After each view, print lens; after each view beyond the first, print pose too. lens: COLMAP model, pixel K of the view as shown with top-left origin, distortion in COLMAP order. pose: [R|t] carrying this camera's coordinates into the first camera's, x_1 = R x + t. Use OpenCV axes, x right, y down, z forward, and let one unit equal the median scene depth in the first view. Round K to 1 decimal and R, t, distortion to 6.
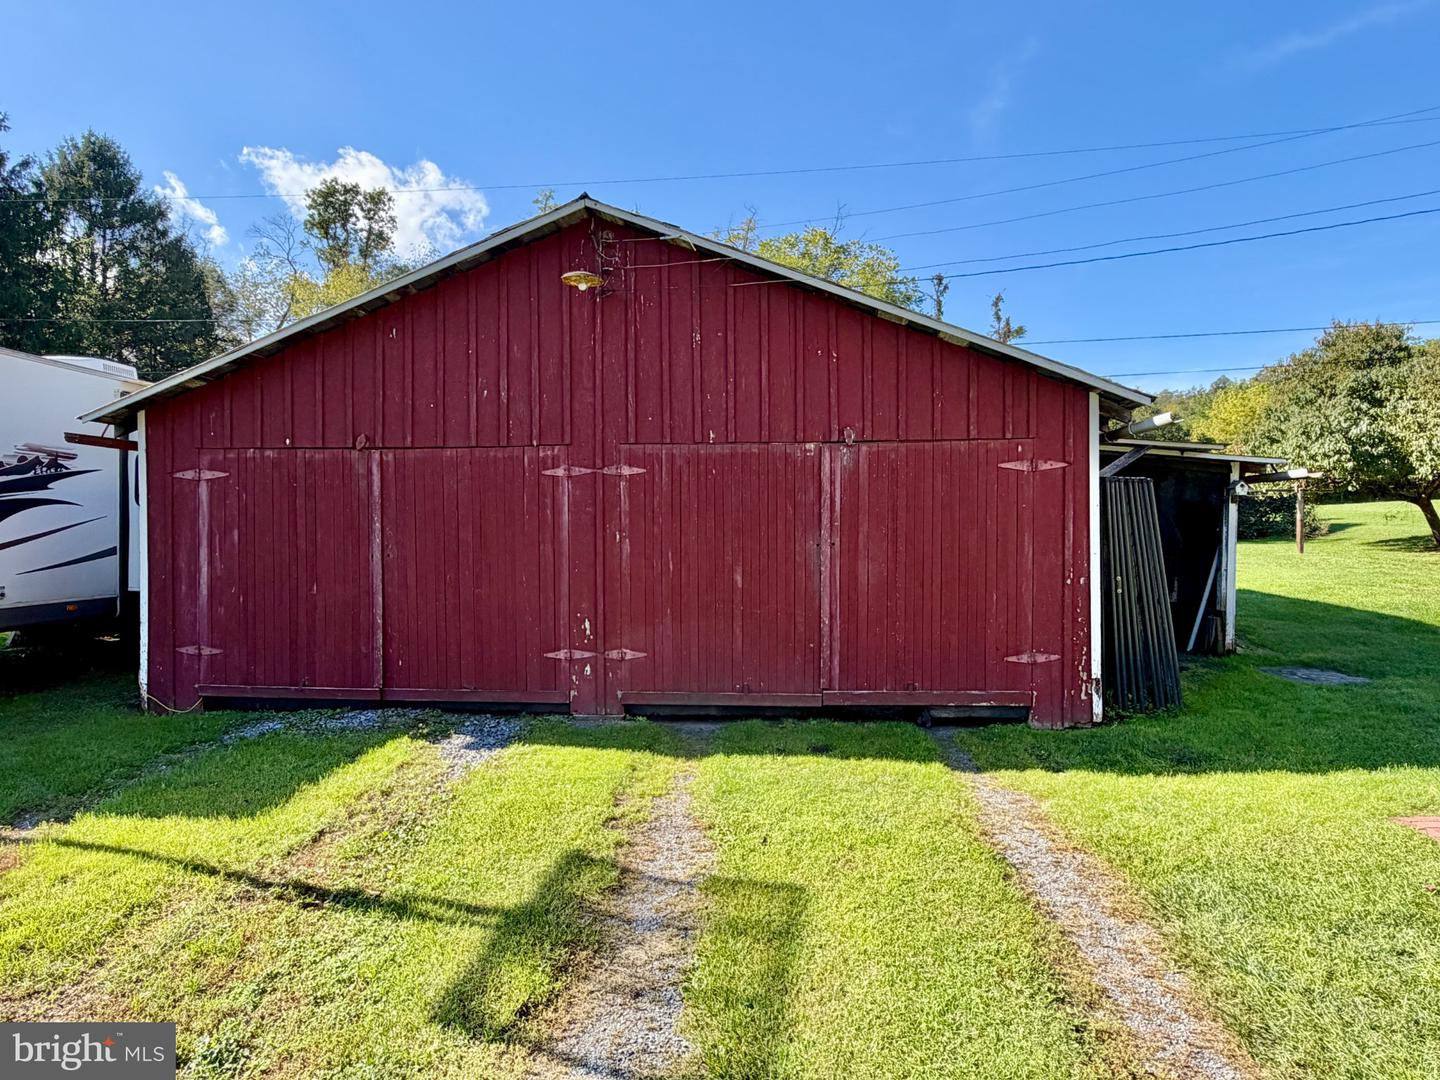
lens RADIAL K [[840.8, 0, 715.4], [0, 840.8, 539.7], [0, 0, 1]] dist [-0.002904, -0.001314]
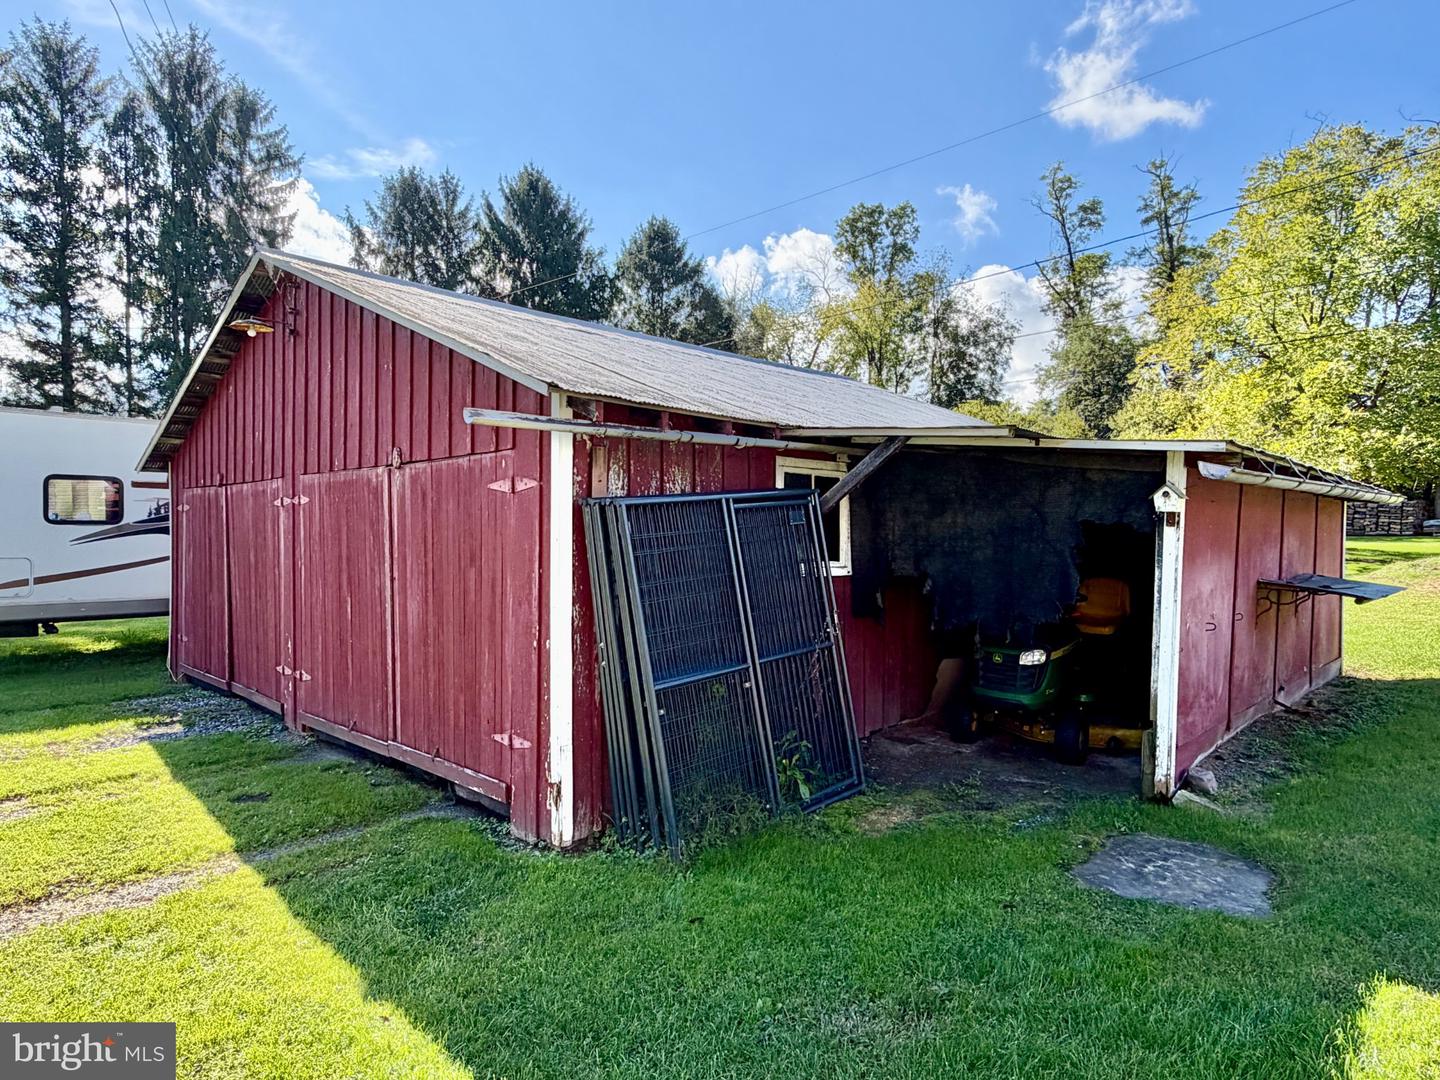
lens RADIAL K [[840.8, 0, 717.9], [0, 840.8, 538.3], [0, 0, 1]] dist [-0.002904, -0.001314]
pose [[0.771539, 0.012334, -0.636062, 0.095508], [-0.011759, 0.999918, 0.005126, -0.004477], [0.636073, 0.003525, 0.771621, 0.051208]]
